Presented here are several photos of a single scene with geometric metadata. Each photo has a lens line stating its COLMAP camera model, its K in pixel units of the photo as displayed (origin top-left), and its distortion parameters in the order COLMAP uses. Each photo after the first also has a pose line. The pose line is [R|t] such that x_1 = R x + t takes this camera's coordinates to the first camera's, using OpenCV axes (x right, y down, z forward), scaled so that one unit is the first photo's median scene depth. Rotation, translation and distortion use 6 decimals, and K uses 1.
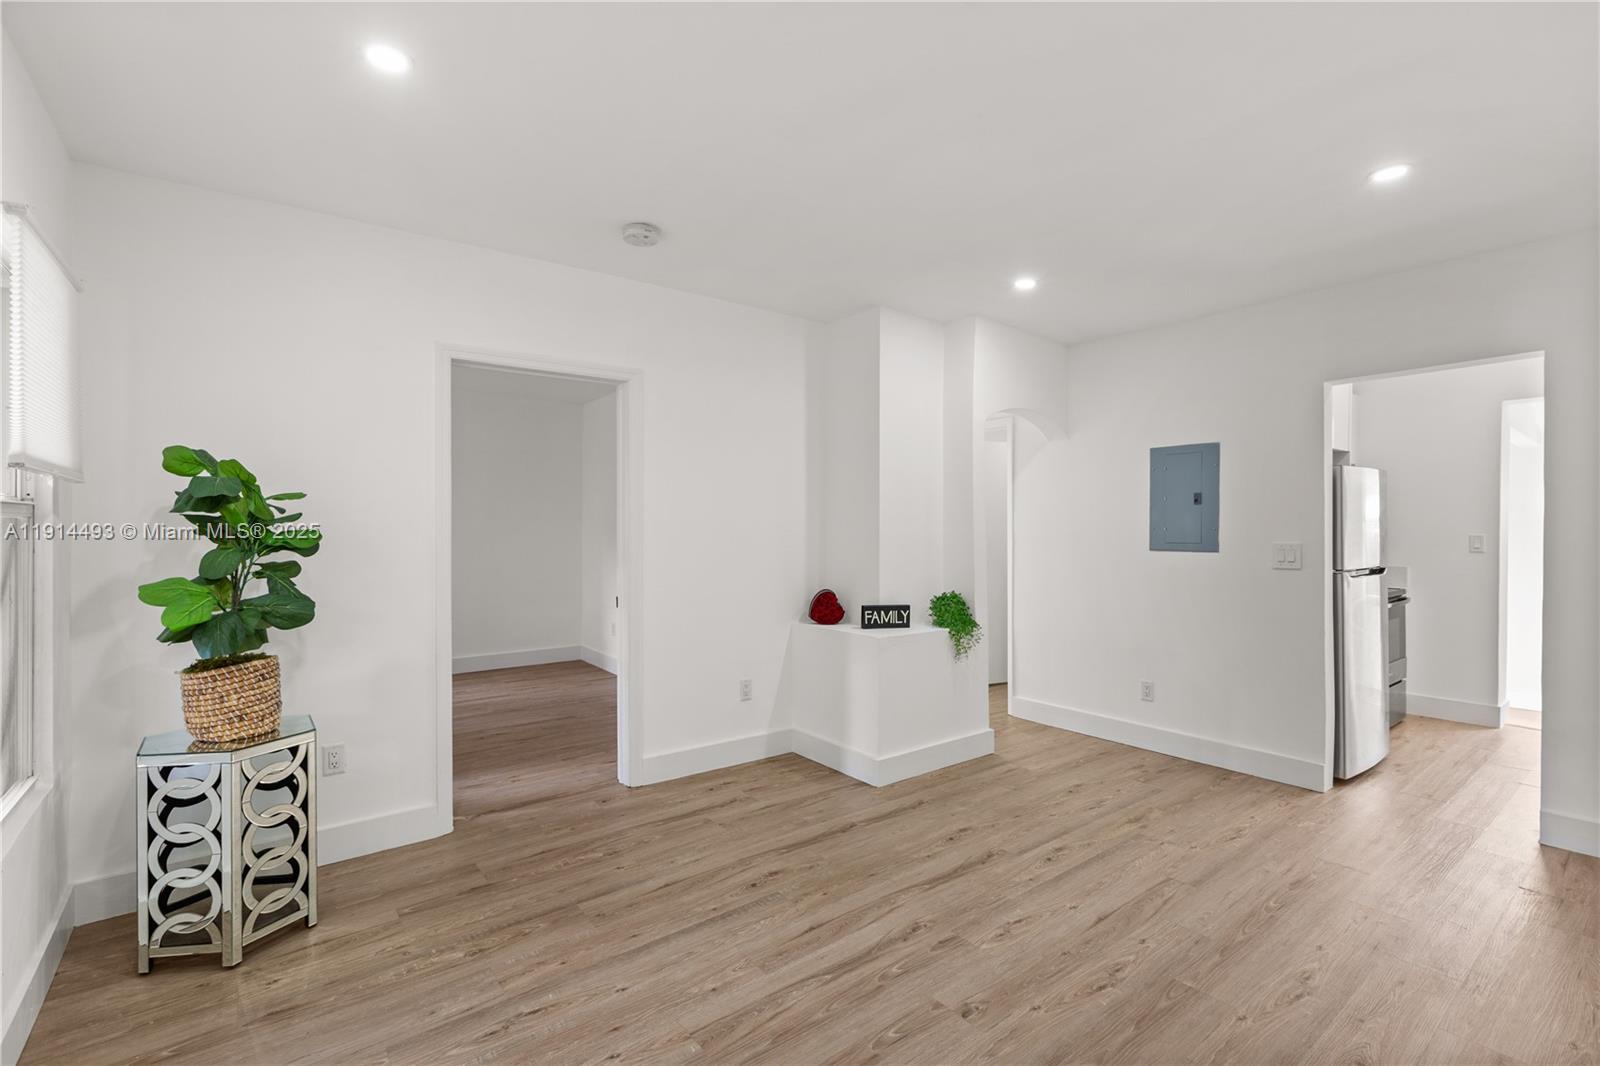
lens RADIAL K [[714.7, 0, 800.0], [0, 714.7, 533.0], [0, 0, 1]] dist [0.002956, 0.000041]
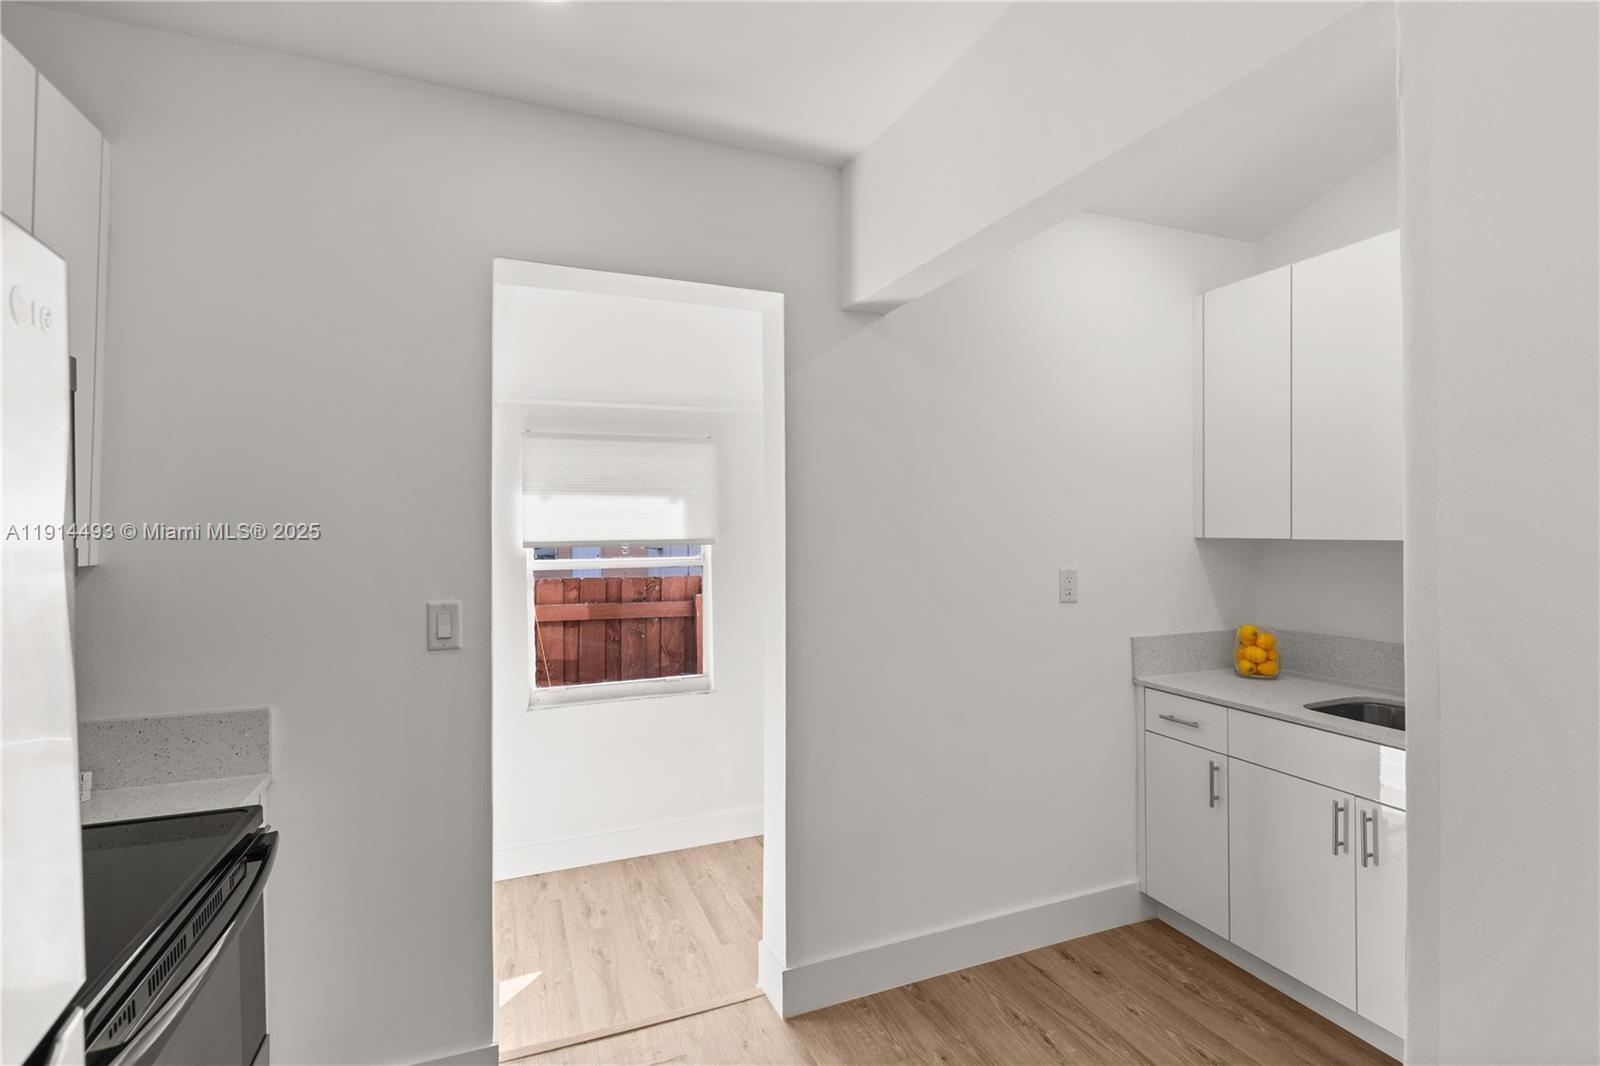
lens RADIAL K [[737.6, 0, 800.0], [0, 737.6, 533.0], [0, 0, 1]] dist [-0.002004, -0.000276]
pose [[0.258010, -0.001809, 0.966141, 0.857881], [0.010385, 0.999946, -0.000901, -0.043527], [-0.966086, 0.010266, 0.258015, 0.995395]]
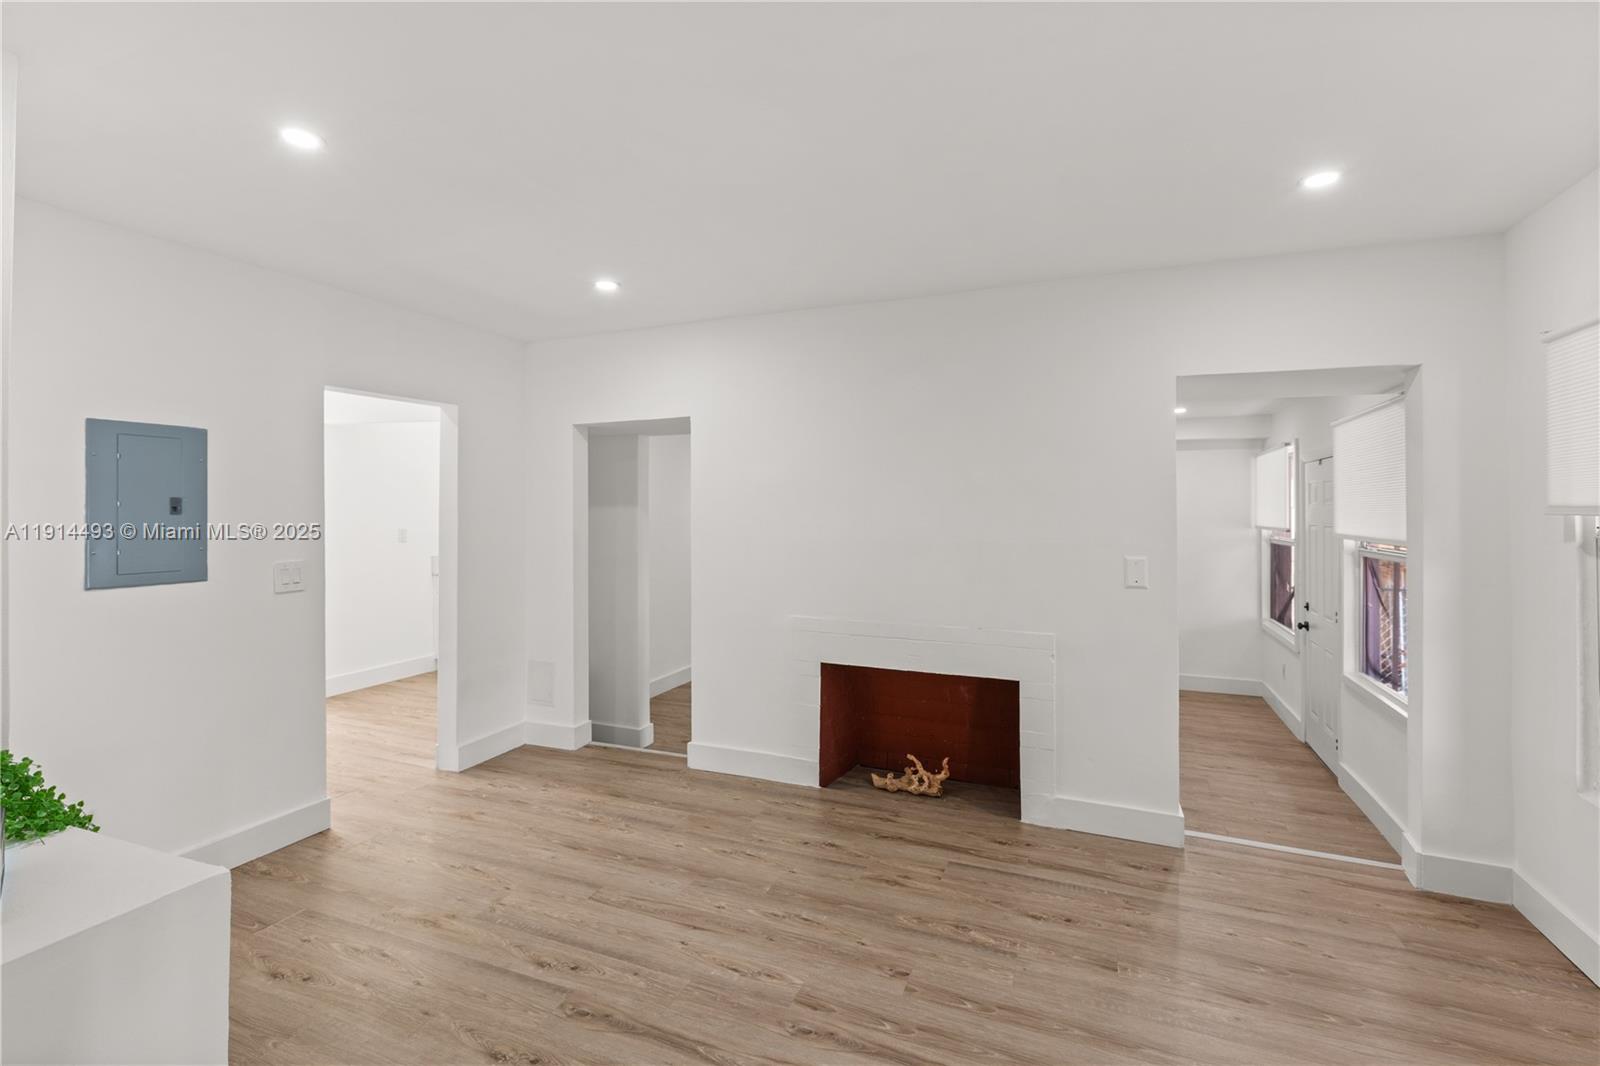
lens RADIAL K [[722.0, 0, 792.9], [0, 722.0, 504.7], [0, 0, 1]] dist [-0.000852, -0.000166]
pose [[-0.492758, 0.007756, 0.870132, -0.394677], [0.006756, 0.999964, -0.005087, -0.048674], [-0.870140, 0.003372, -0.492793, 0.966193]]
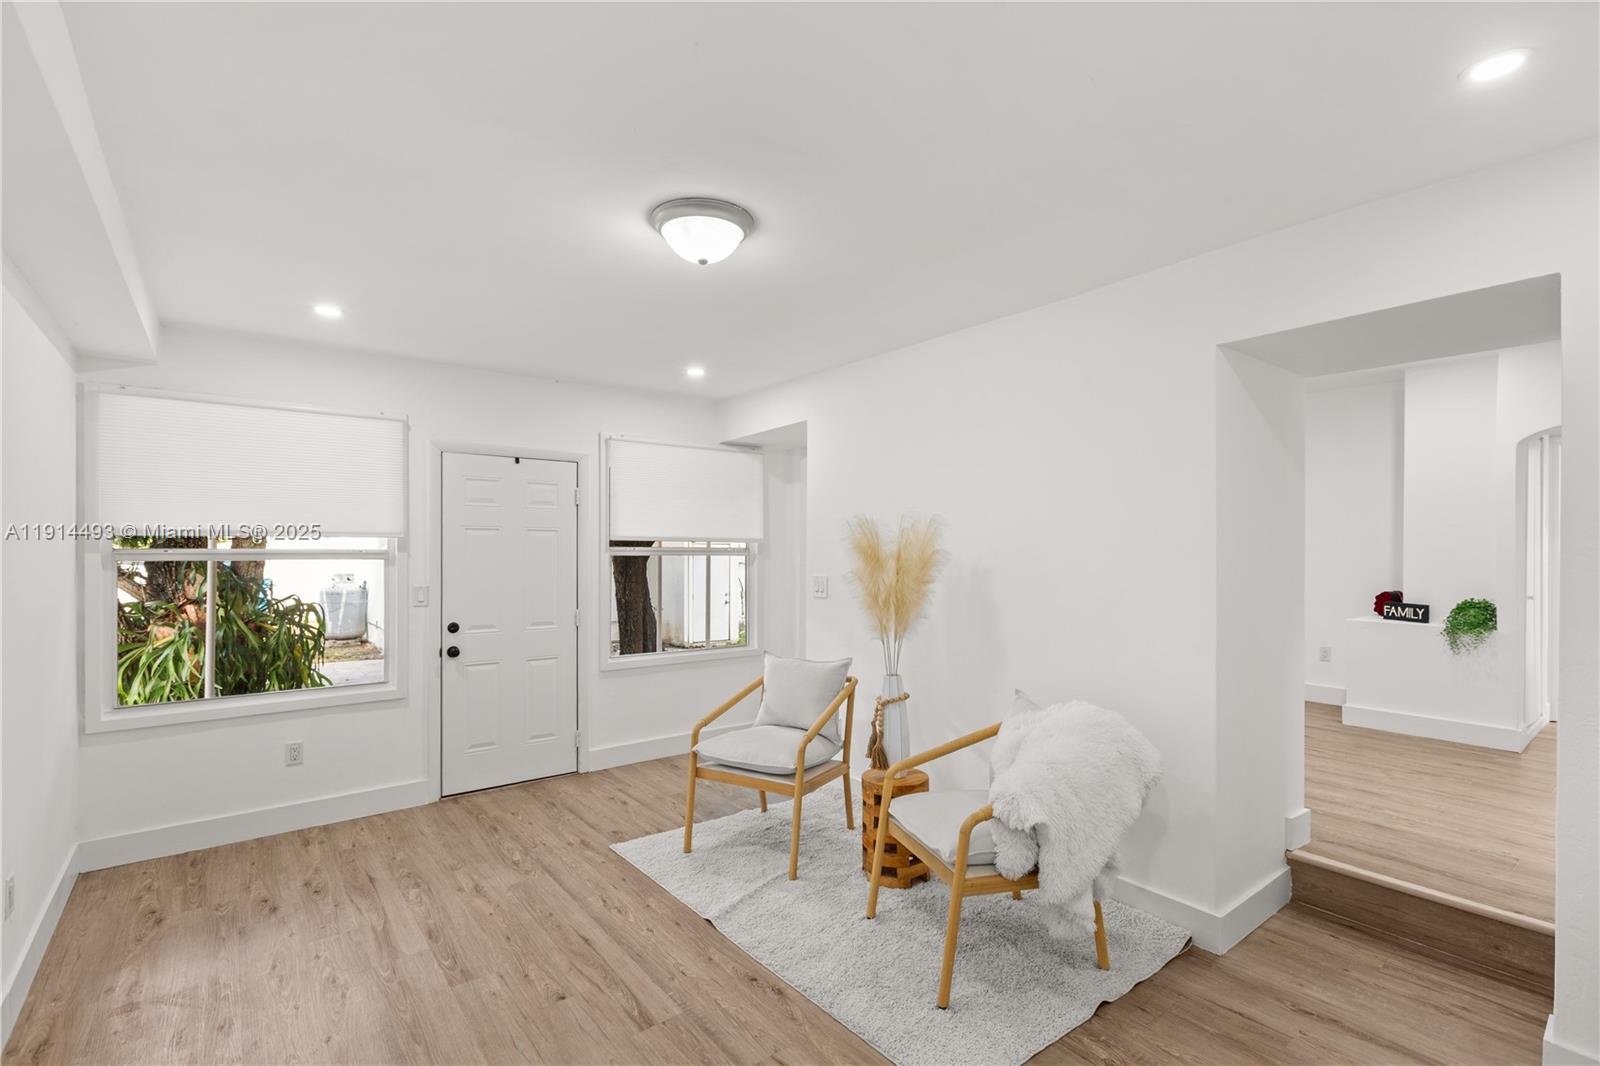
lens RADIAL K [[740.9, 0, 802.8], [0, 740.9, 545.6], [0, 0, 1]] dist [0.001298, -0.000065]
pose [[0.020701, -0.001008, -0.999785, 1.623602], [-0.012505, 0.999921, -0.001267, 0.015880], [0.999708, 0.012529, 0.020687, -0.115094]]
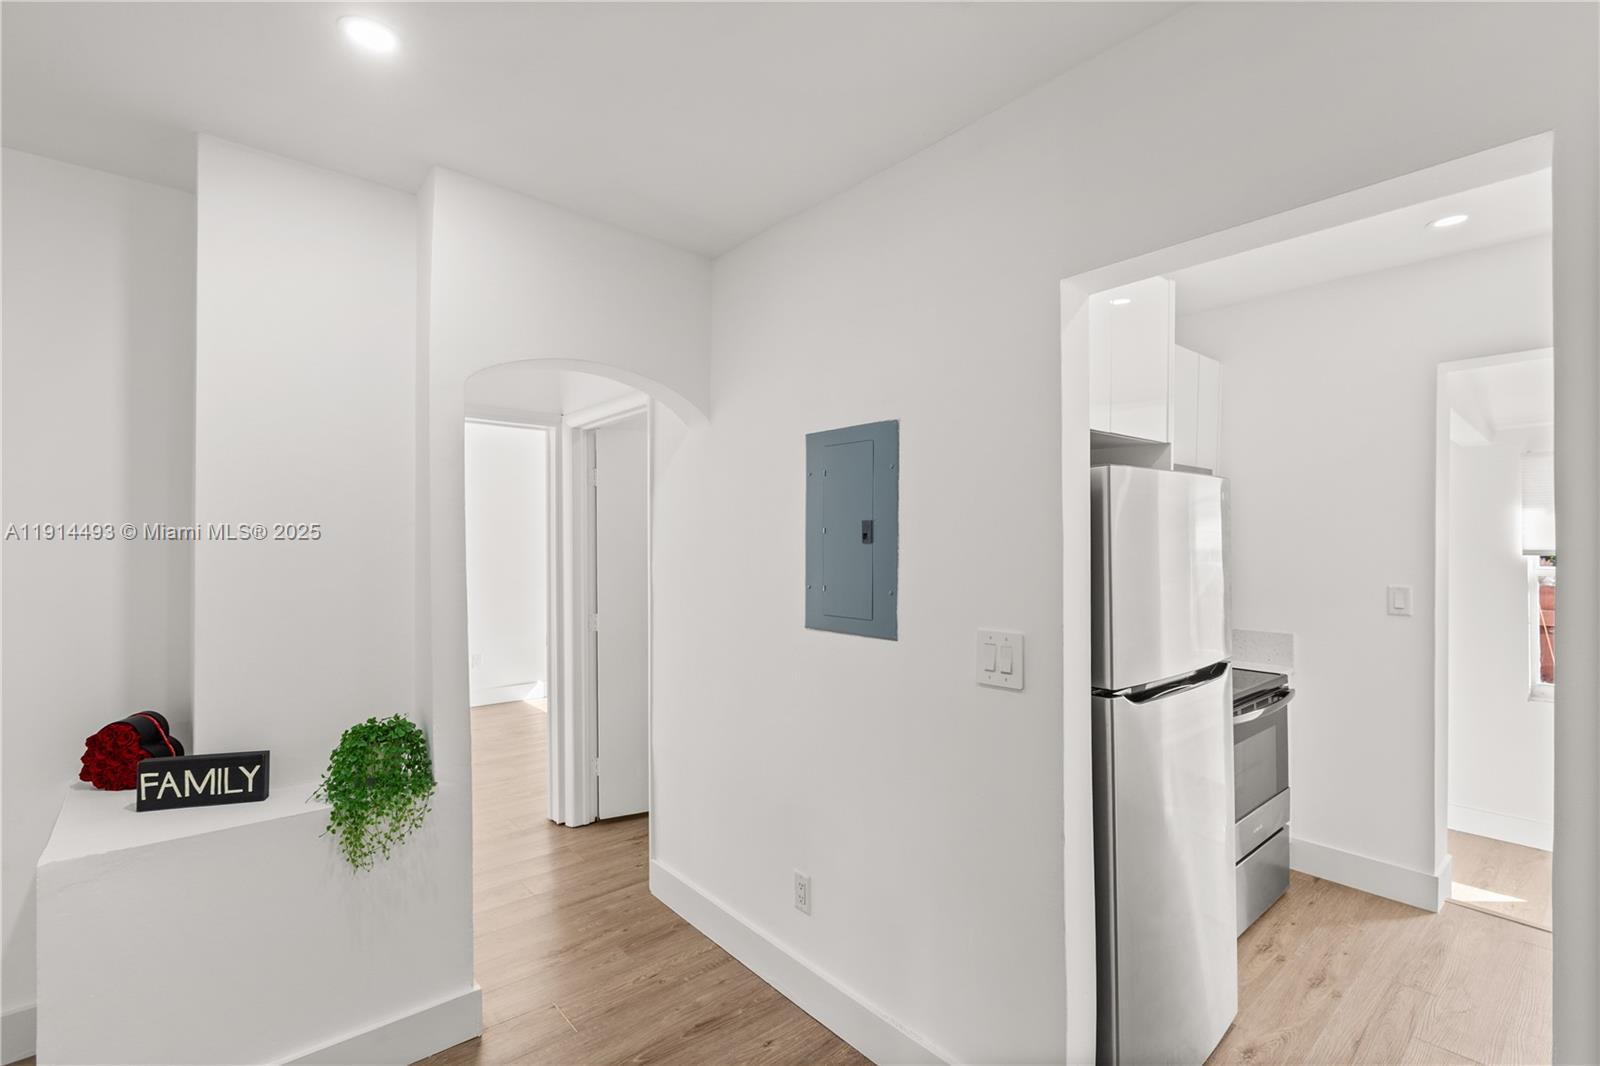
lens RADIAL K [[716.9, 0, 794.7], [0, 716.9, 535.8], [0, 0, 1]] dist [-0.000079, -0.000578]
pose [[0.998968, 0.000364, 0.045409, 0.562688], [0.000133, 0.999940, -0.010948, -0.046289], [-0.045410, 0.010943, 0.998909, 0.577321]]
